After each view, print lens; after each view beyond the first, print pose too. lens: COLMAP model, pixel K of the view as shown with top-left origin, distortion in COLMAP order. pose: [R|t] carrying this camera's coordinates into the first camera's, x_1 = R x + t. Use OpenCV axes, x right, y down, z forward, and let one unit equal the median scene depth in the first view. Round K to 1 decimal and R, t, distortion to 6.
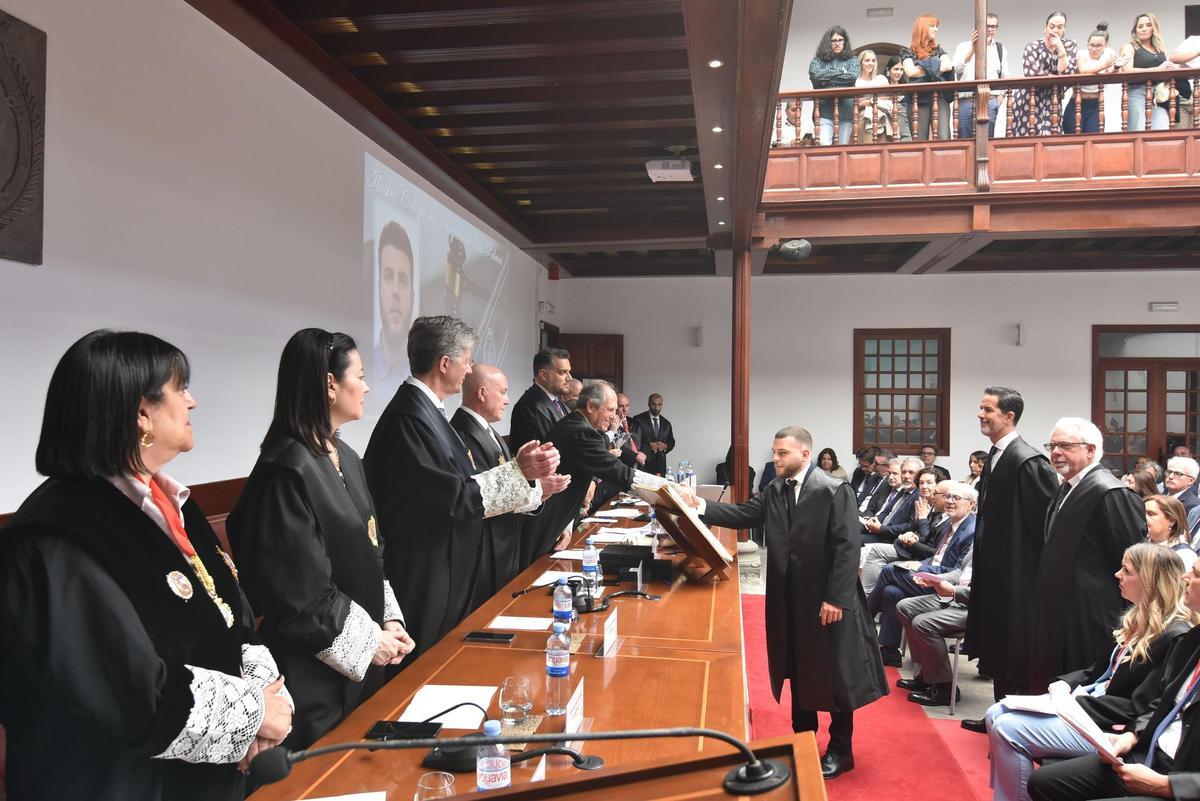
lens RADIAL K [[817.3, 0, 591.7], [0, 817.3, 402.6], [0, 0, 1]] dist [0.000582, -0.018558]
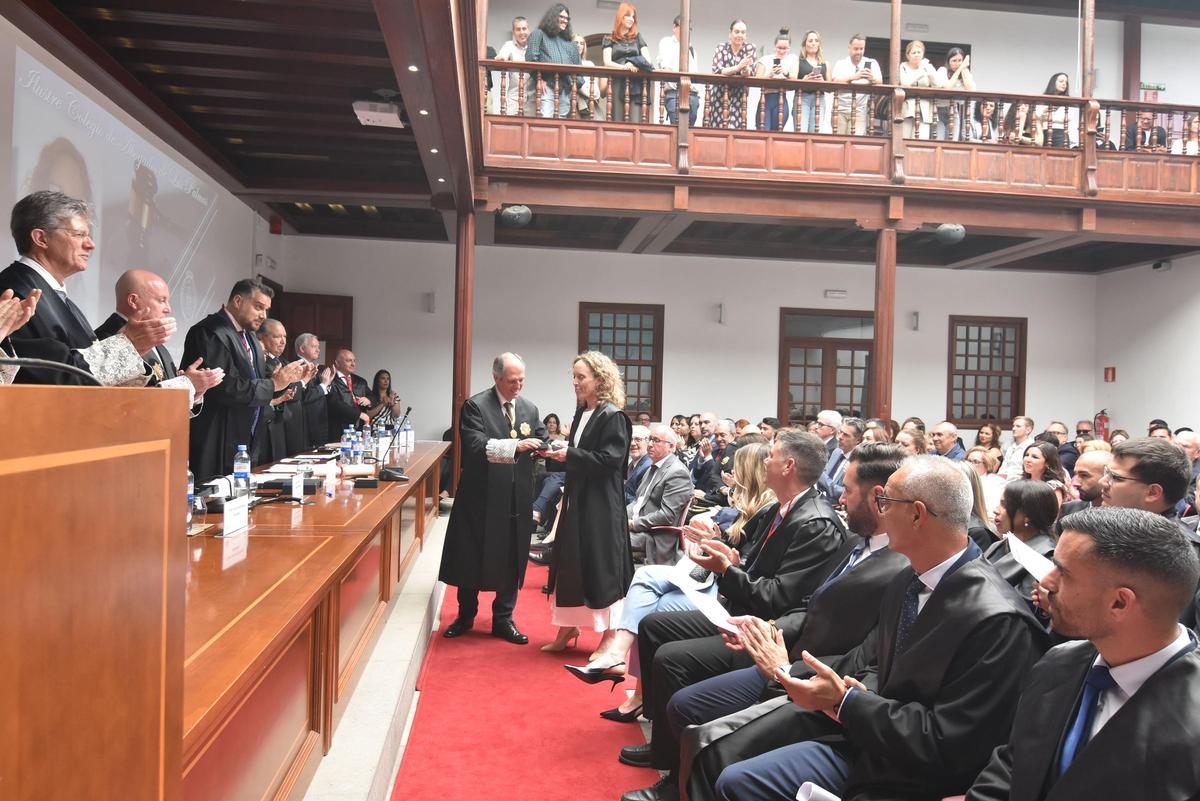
lens RADIAL K [[819.2, 0, 597.3], [0, 819.2, 400.6], [0, 0, 1]] dist [0.006216, -0.024179]
pose [[0.957744, 0.015962, 0.287180, 0.054312], [-0.017596, 0.999840, 0.003108, 0.045039], [-0.287085, -0.008029, 0.957872, -0.029045]]
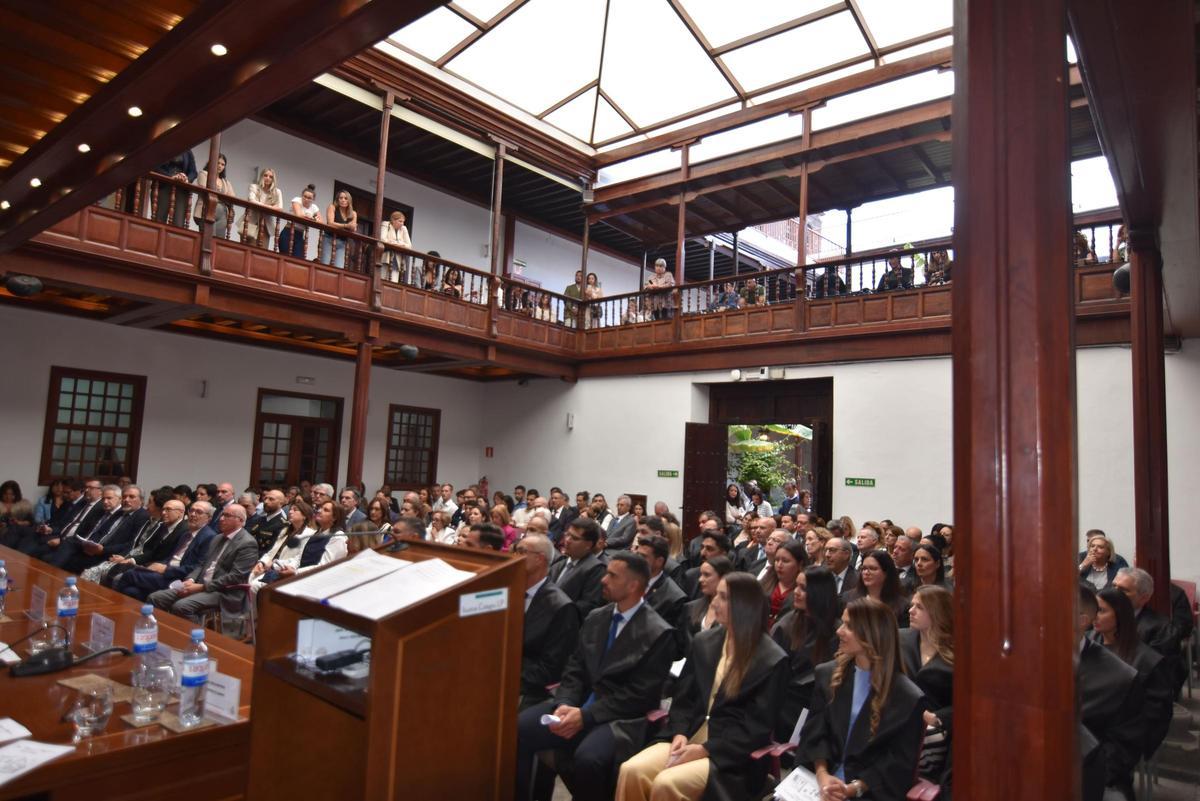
lens RADIAL K [[739.5, 0, 601.1], [0, 739.5, 400.1], [0, 0, 1]] dist [-0.000079, -0.019259]
pose [[0.492913, 0.097723, 0.864574, -0.189578], [-0.039632, 0.995163, -0.089888, 0.014022], [-0.869176, 0.010043, 0.494401, -0.103299]]
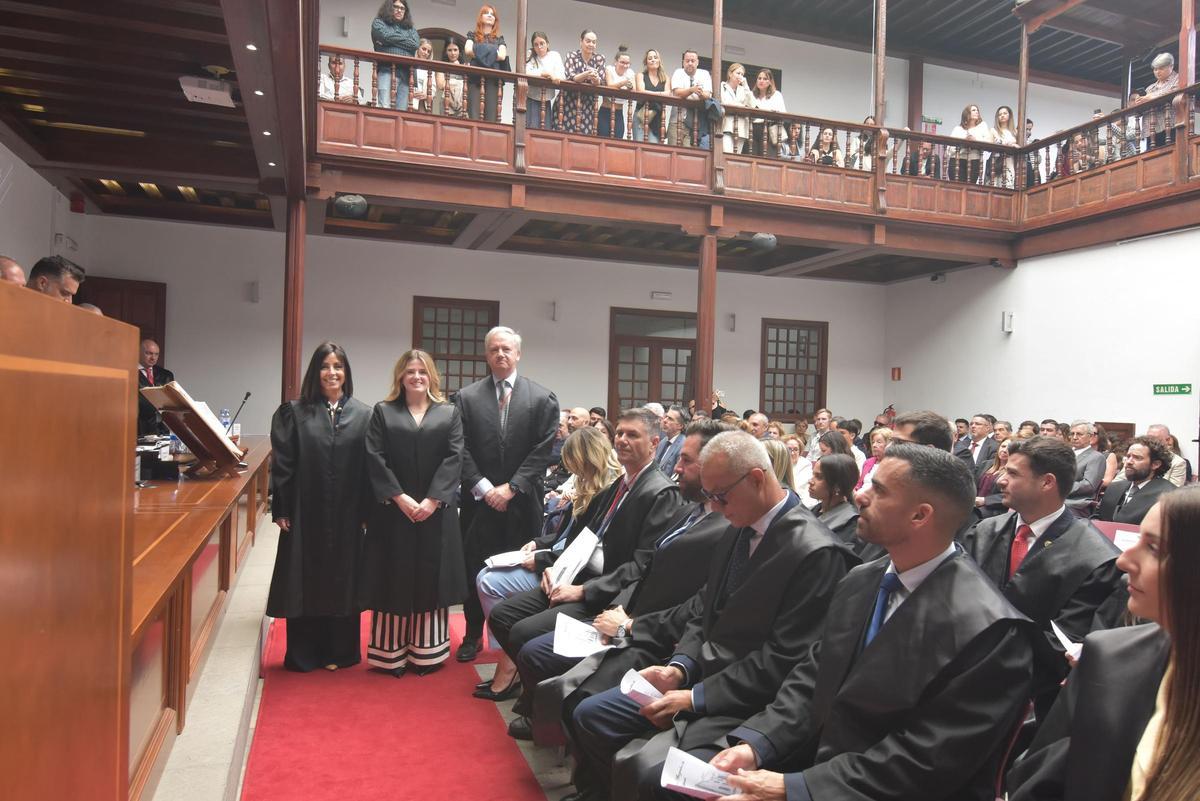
lens RADIAL K [[819.4, 0, 596.2], [0, 819.4, 401.2], [0, 0, 1]] dist [0.004368, -0.020199]
pose [[0.877249, 0.018047, 0.479697, 0.032363], [-0.019665, 0.999805, -0.001652, 0.056135], [-0.479633, -0.007984, 0.877433, -0.048322]]
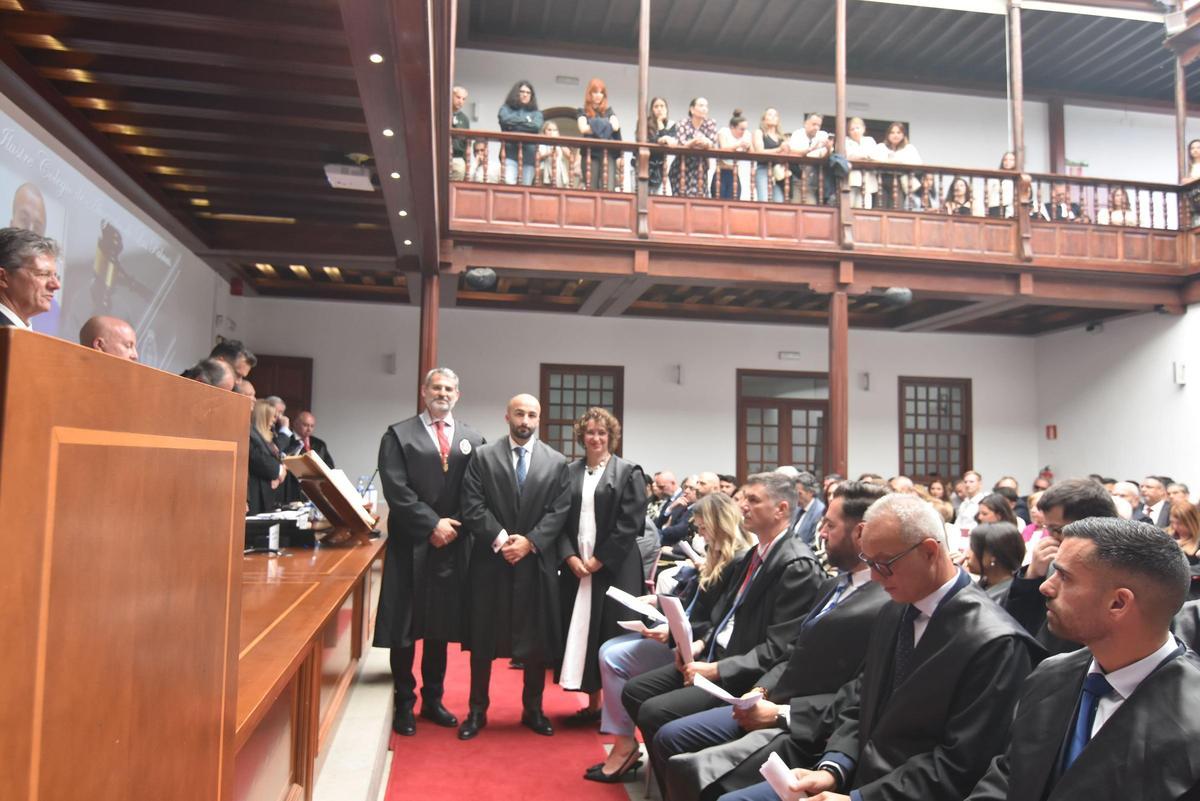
lens RADIAL K [[817.9, 0, 595.6], [0, 817.9, 400.8], [0, 0, 1]] dist [0.002301, -0.019506]
pose [[0.940348, 0.035637, 0.338342, 0.038085], [-0.009611, 0.996884, -0.078289, 0.055360], [-0.340077, 0.070367, 0.937761, -0.031294]]
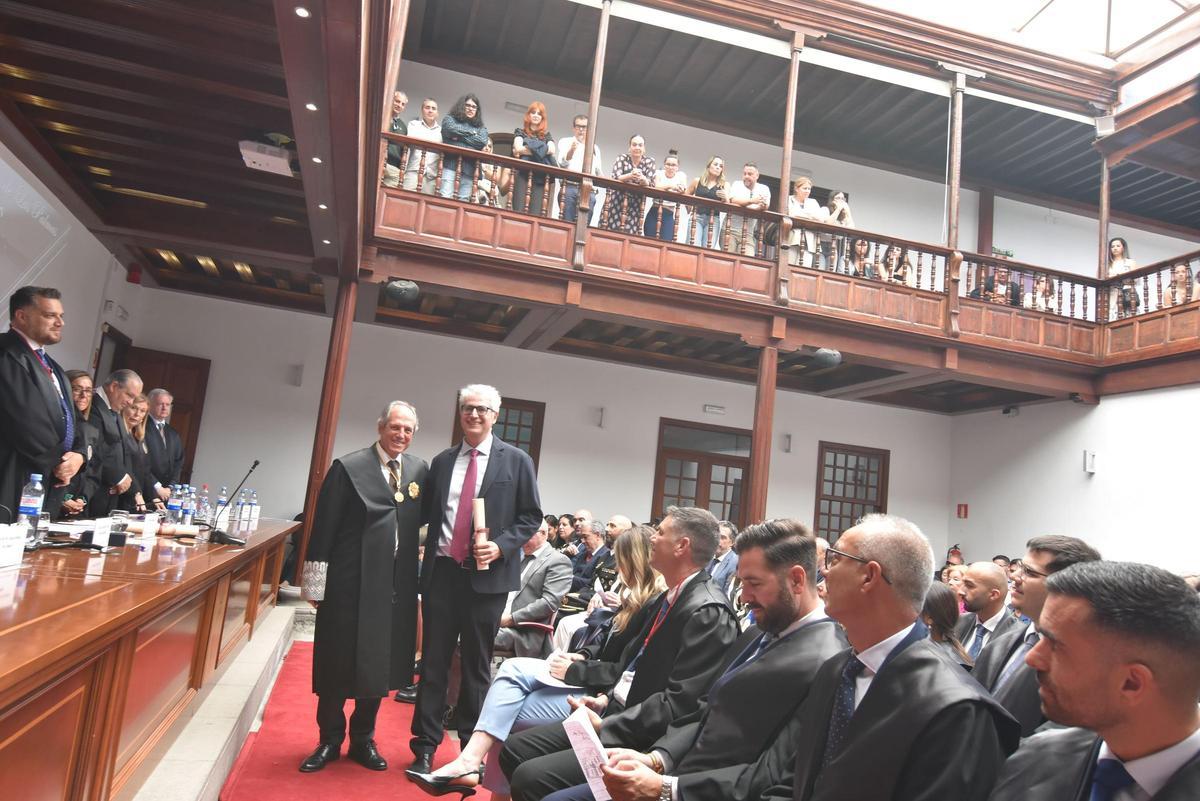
lens RADIAL K [[819.4, 0, 596.2], [0, 819.4, 401.2], [0, 0, 1]] dist [0.004368, -0.020199]
pose [[0.895018, 0.148185, 0.420694, 0.062368], [-0.095577, 0.985007, -0.143620, 0.069800], [-0.435669, 0.088334, 0.895762, 0.015779]]
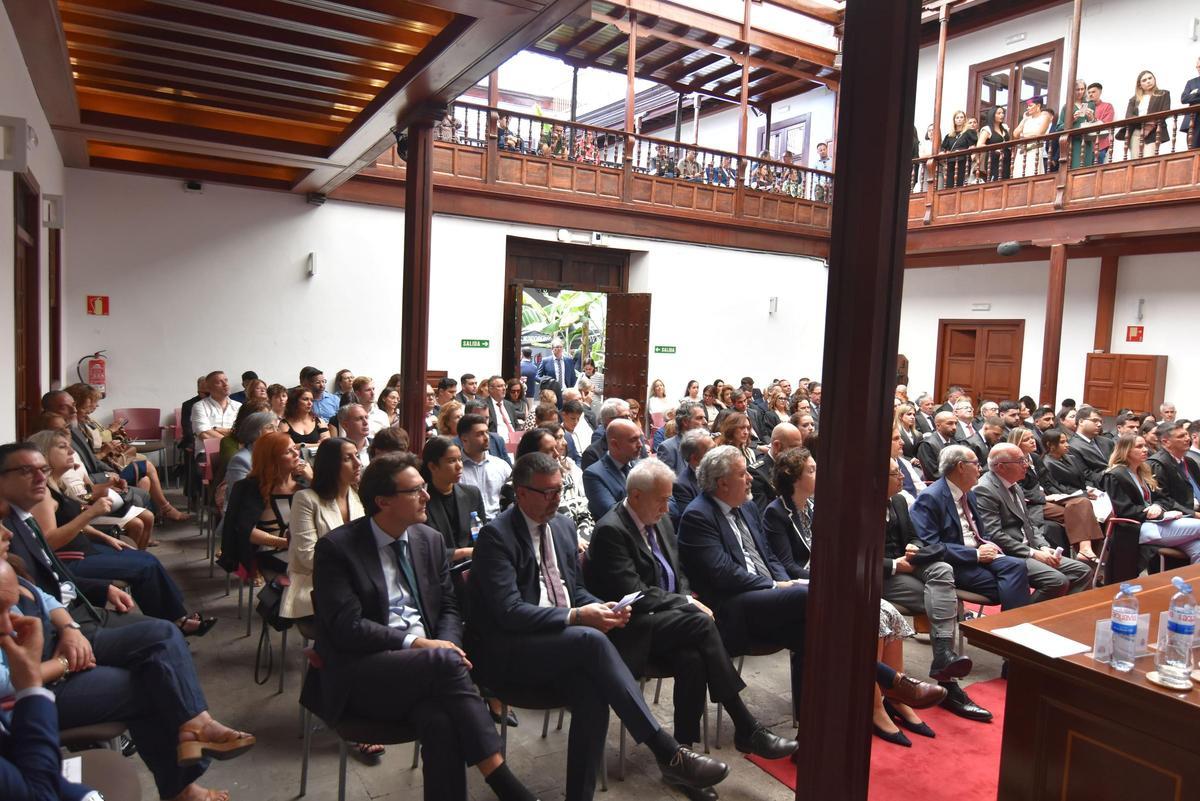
lens RADIAL K [[819.4, 0, 596.2], [0, 819.4, 401.2], [0, 0, 1]] dist [0.004368, -0.020199]
pose [[-0.657775, -0.097146, 0.746924, 0.026797], [-0.047250, 0.995017, 0.087803, -0.012184], [-0.751731, 0.022462, -0.659087, 1.327019]]
